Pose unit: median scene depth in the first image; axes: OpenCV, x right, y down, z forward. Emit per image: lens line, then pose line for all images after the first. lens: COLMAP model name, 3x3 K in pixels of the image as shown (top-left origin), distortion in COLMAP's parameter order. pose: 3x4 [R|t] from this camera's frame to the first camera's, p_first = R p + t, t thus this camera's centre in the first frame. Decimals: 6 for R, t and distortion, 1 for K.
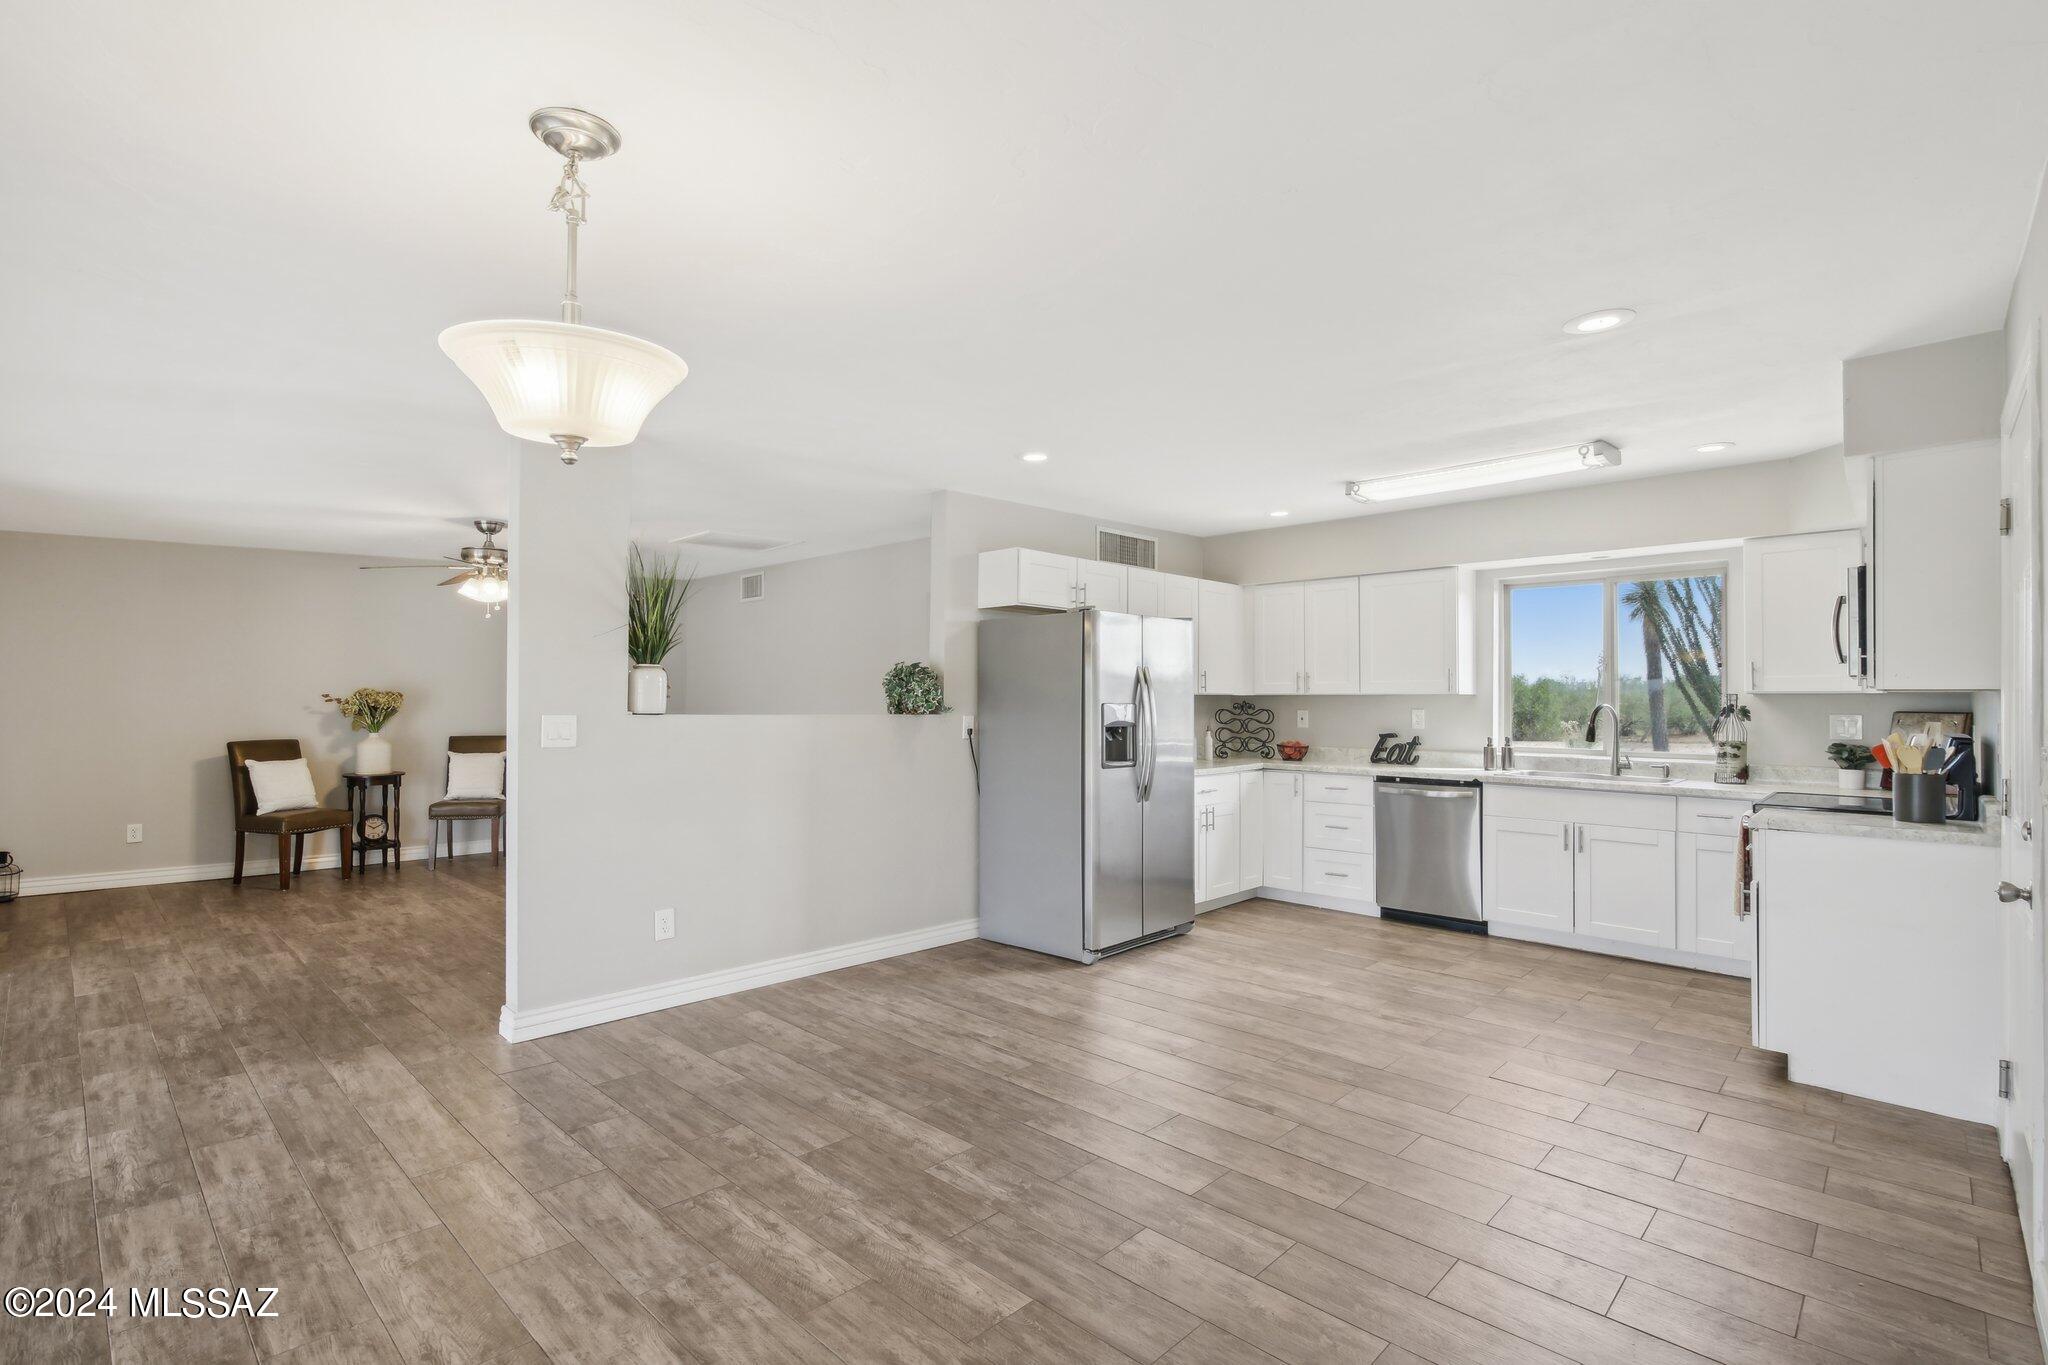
lens RADIAL K [[949.3, 0, 1033.3], [0, 949.3, 678.8], [0, 0, 1]] dist [-0.016573, -0.000434]
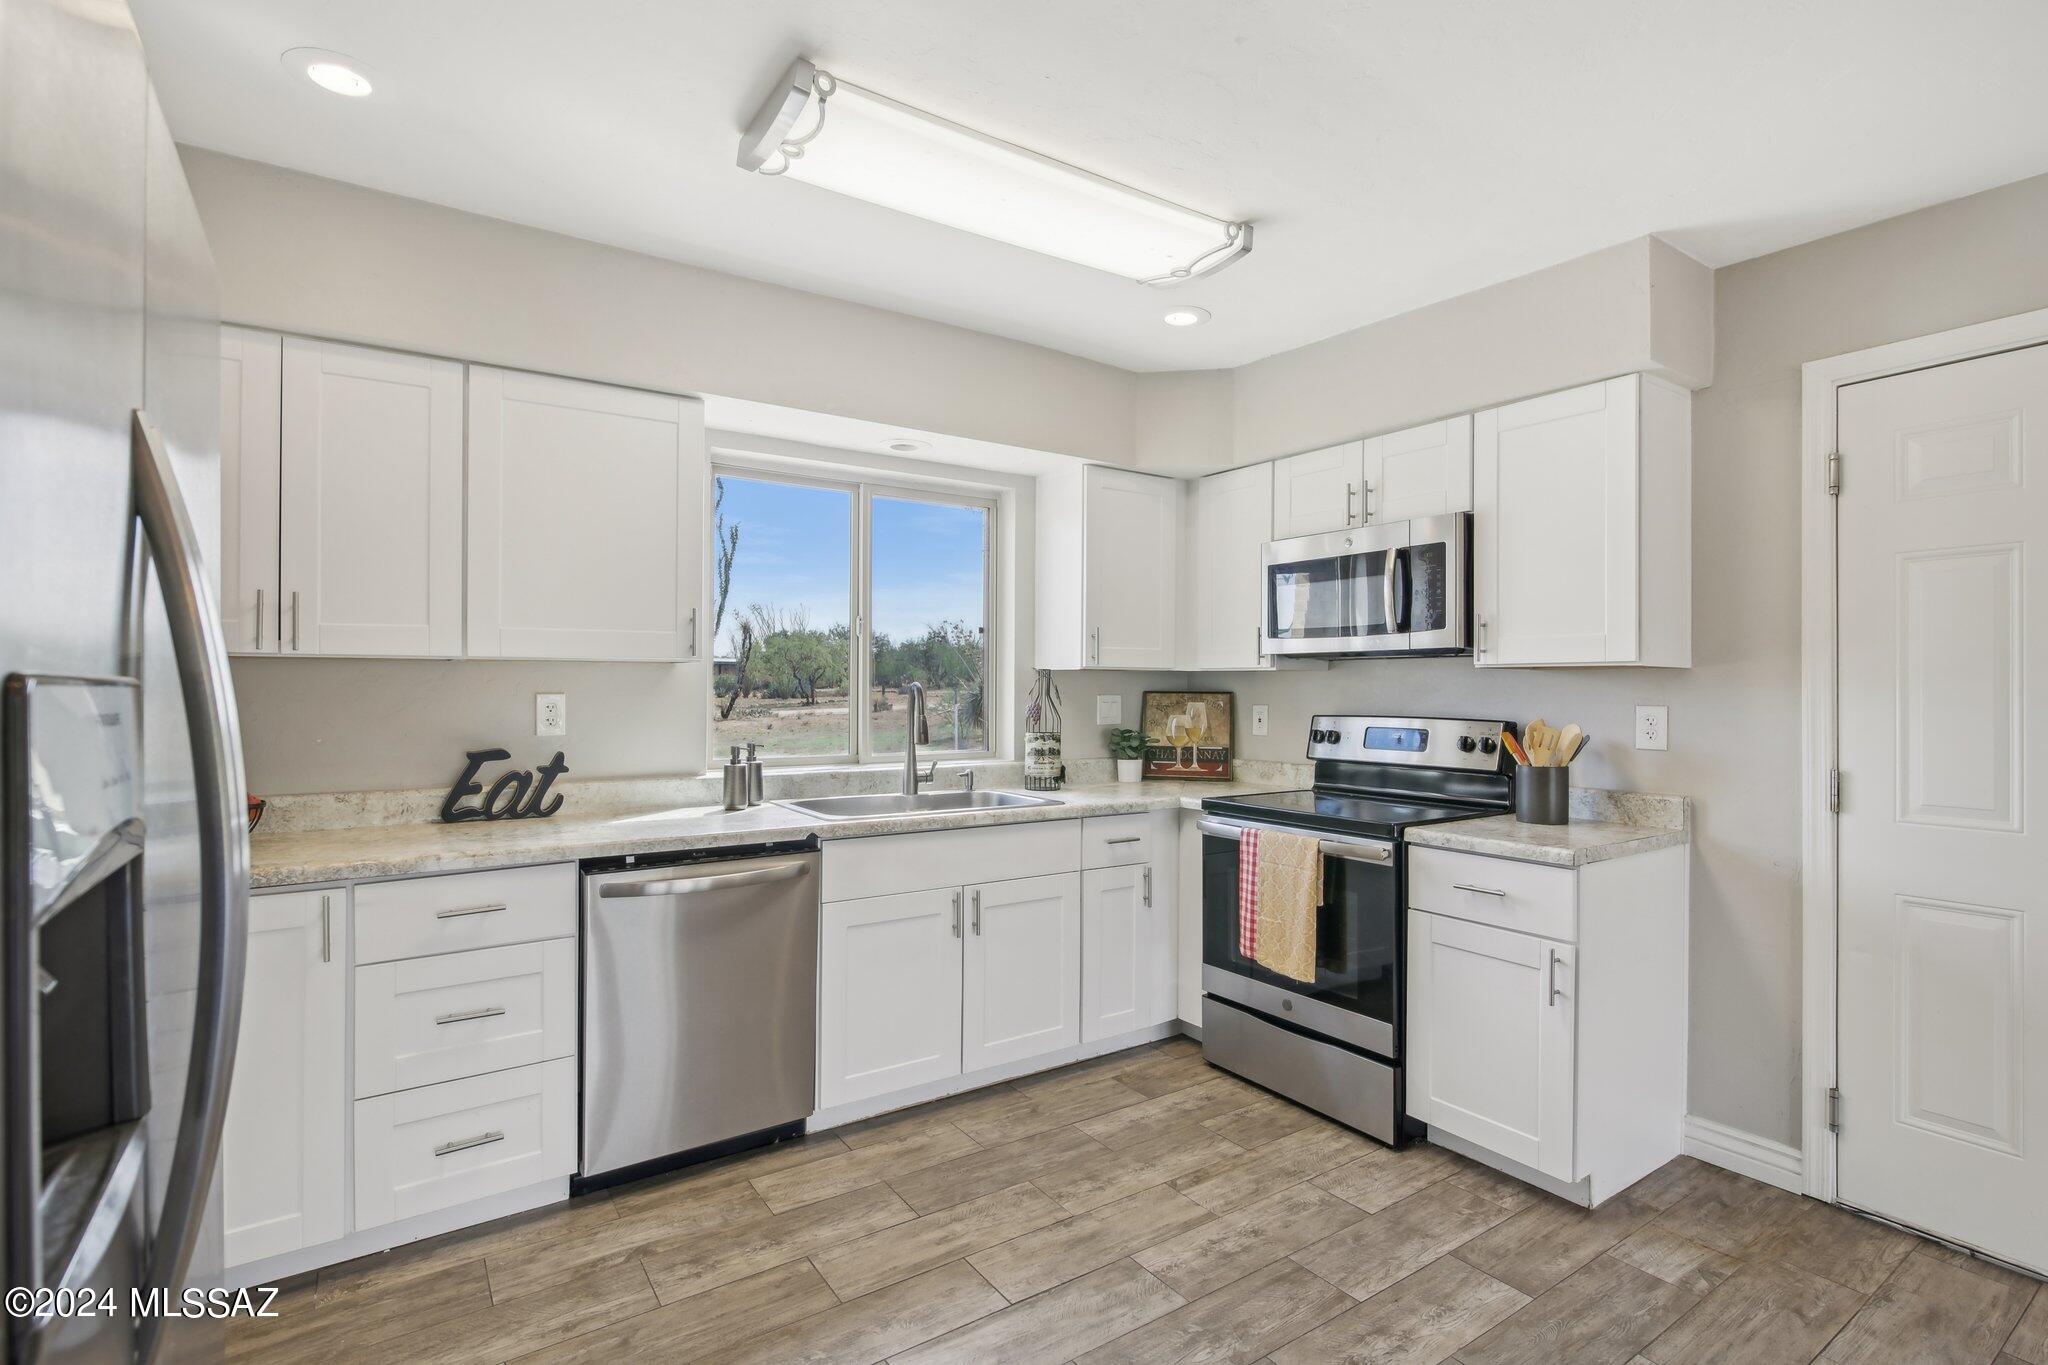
lens RADIAL K [[949.3, 0, 1033.3], [0, 949.3, 678.8], [0, 0, 1]] dist [-0.016573, -0.000434]
pose [[0.212060, 0.003488, 0.977250, 0.007977], [-0.026603, 0.999644, 0.002205, 0.020586], [-0.976894, -0.026465, 0.212078, 0.783738]]
